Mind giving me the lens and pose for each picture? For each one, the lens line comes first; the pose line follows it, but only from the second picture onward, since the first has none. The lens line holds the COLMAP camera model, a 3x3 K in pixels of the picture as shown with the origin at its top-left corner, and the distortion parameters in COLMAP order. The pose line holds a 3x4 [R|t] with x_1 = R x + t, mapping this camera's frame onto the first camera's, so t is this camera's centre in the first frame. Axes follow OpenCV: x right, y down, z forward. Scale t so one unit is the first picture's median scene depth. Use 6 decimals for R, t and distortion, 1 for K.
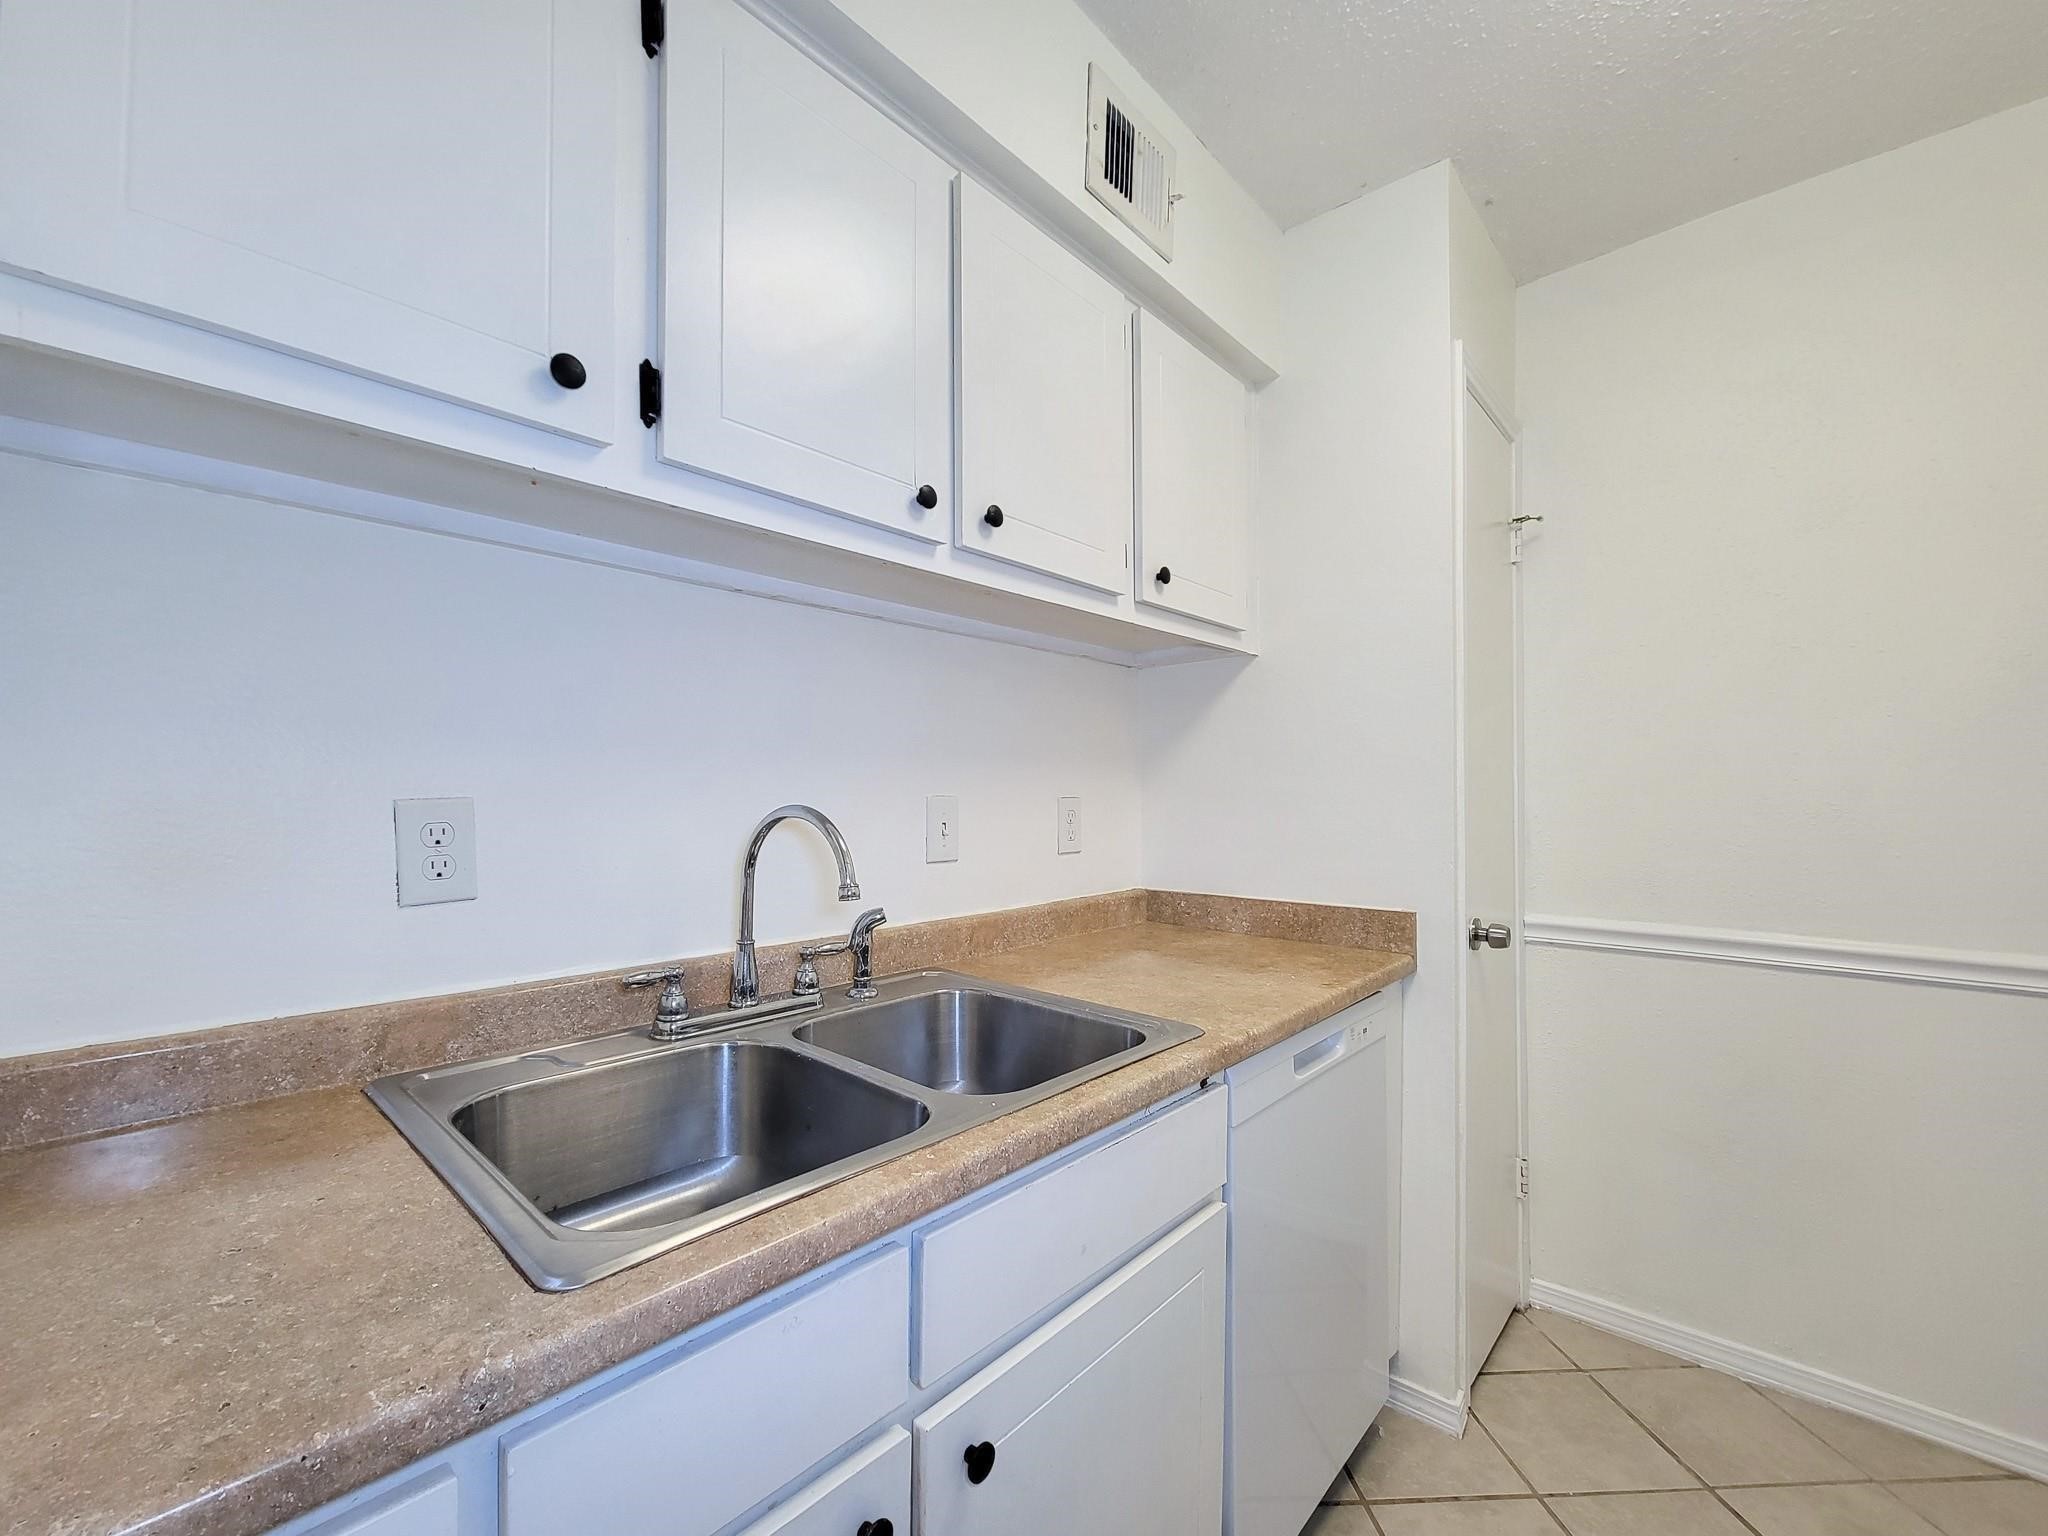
lens RADIAL K [[843.3, 0, 994.7], [0, 843.3, 791.9], [0, 0, 1]] dist [0.004546, -0.003750]
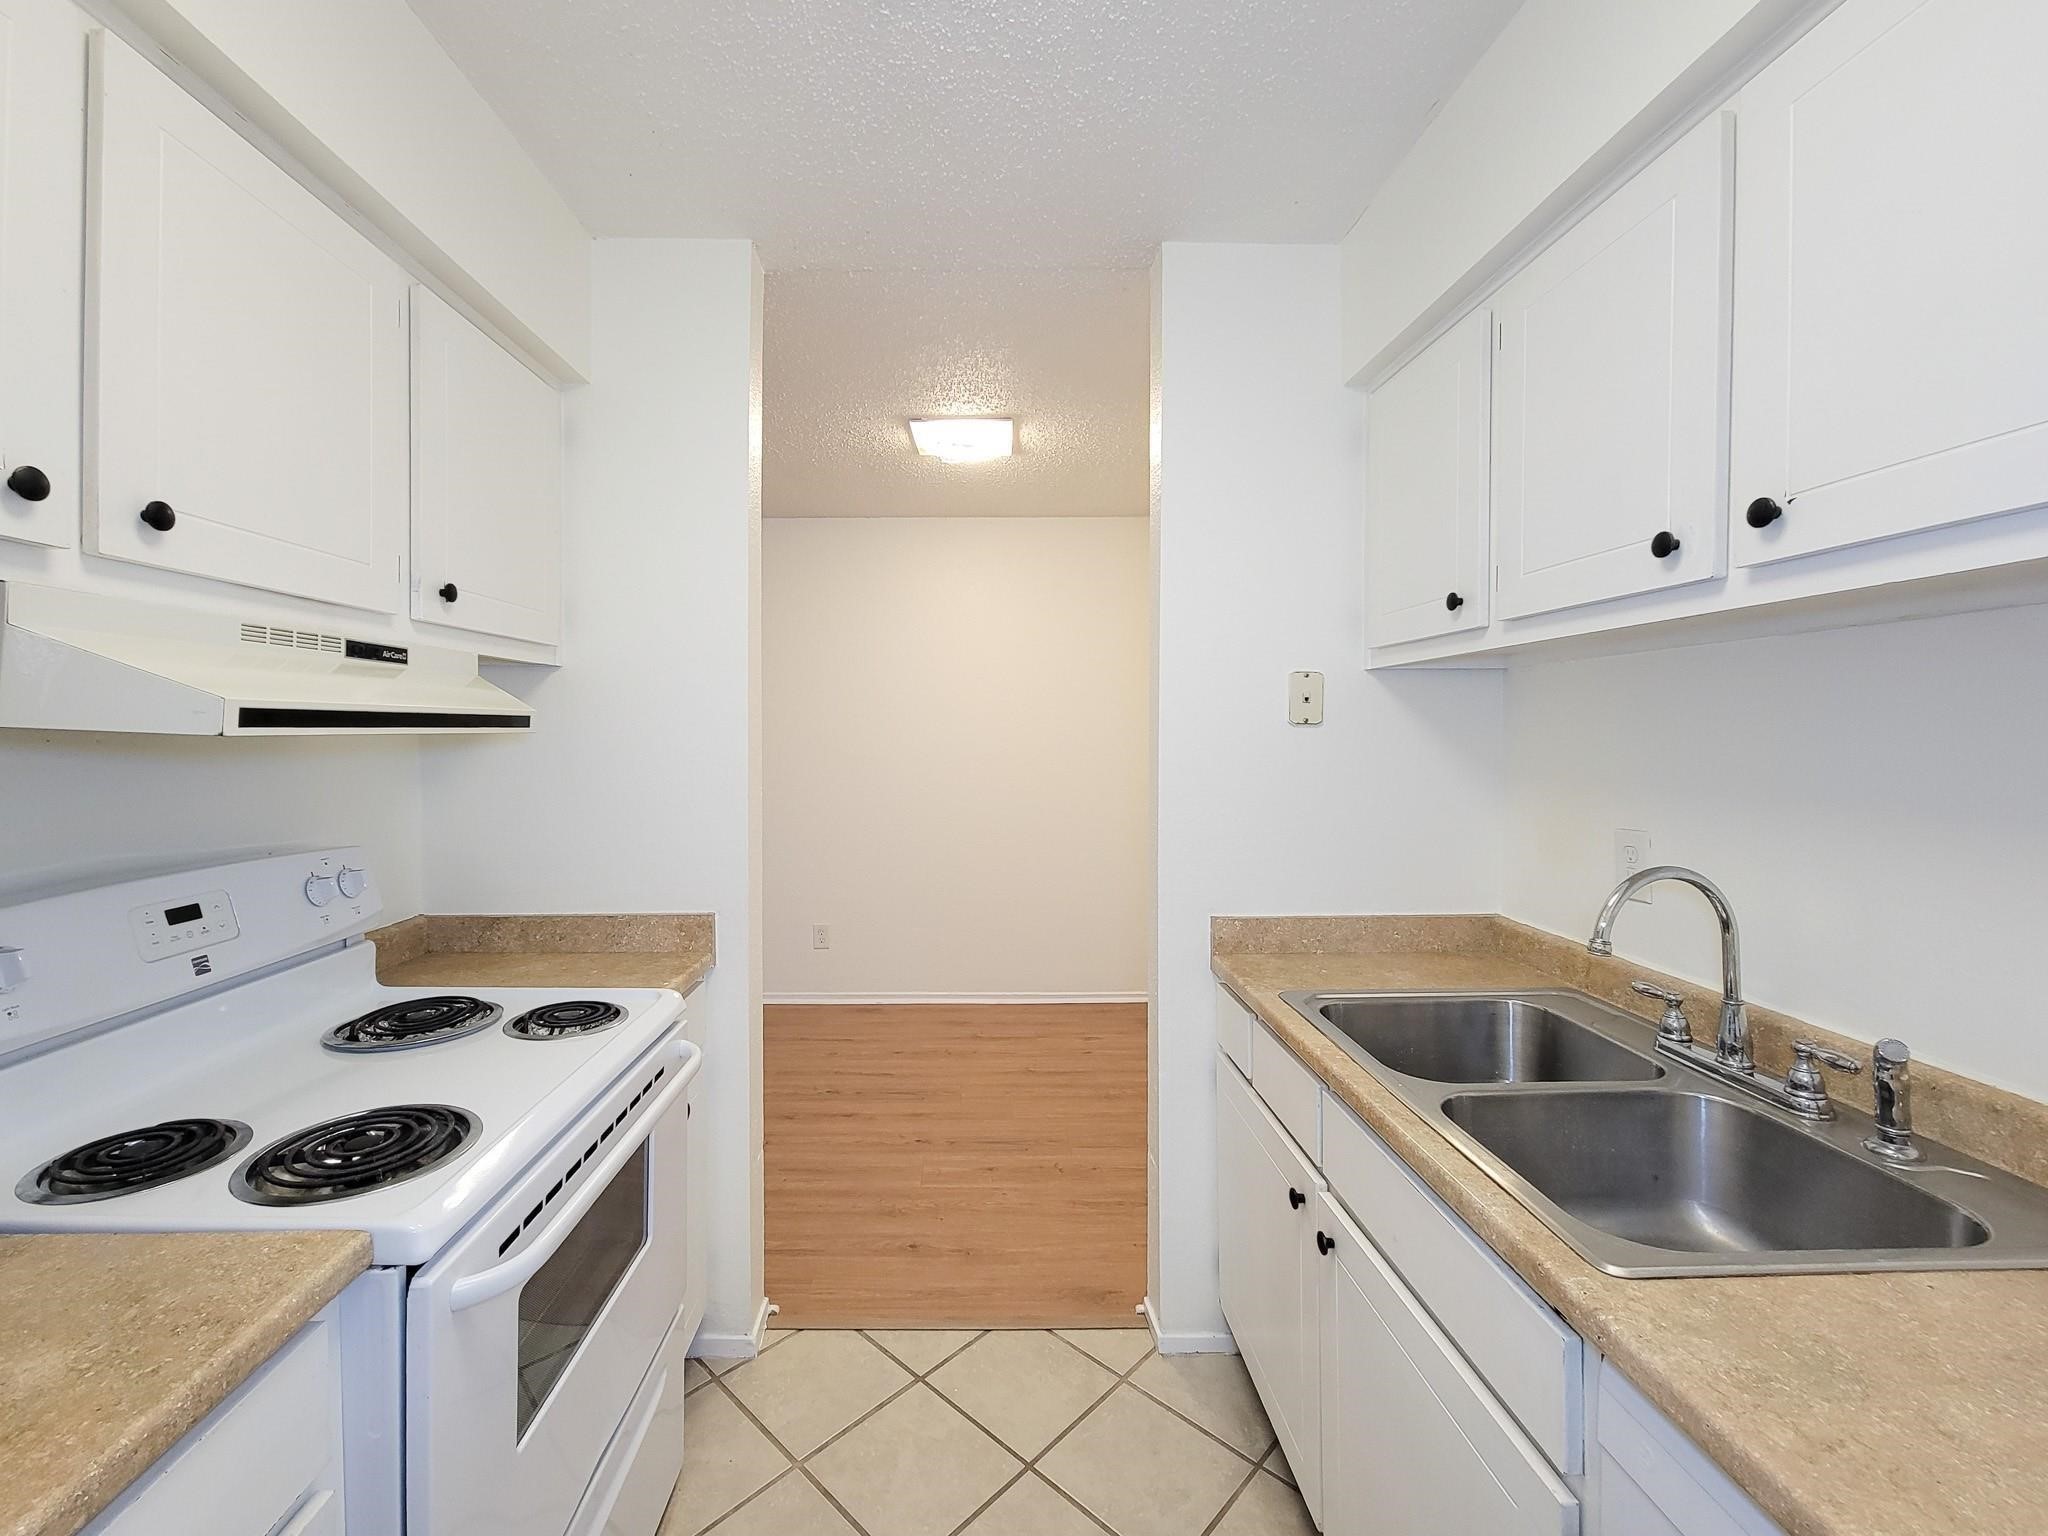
lens RADIAL K [[843.3, 0, 972.5], [0, 843.3, 728.8], [0, 0, 1]] dist [0.004546, -0.003750]
pose [[-0.727028, -0.001286, -0.686606, 0.907446], [0.006003, 0.999948, -0.008229, -0.122638], [0.686581, -0.010104, -0.726983, 0.965955]]
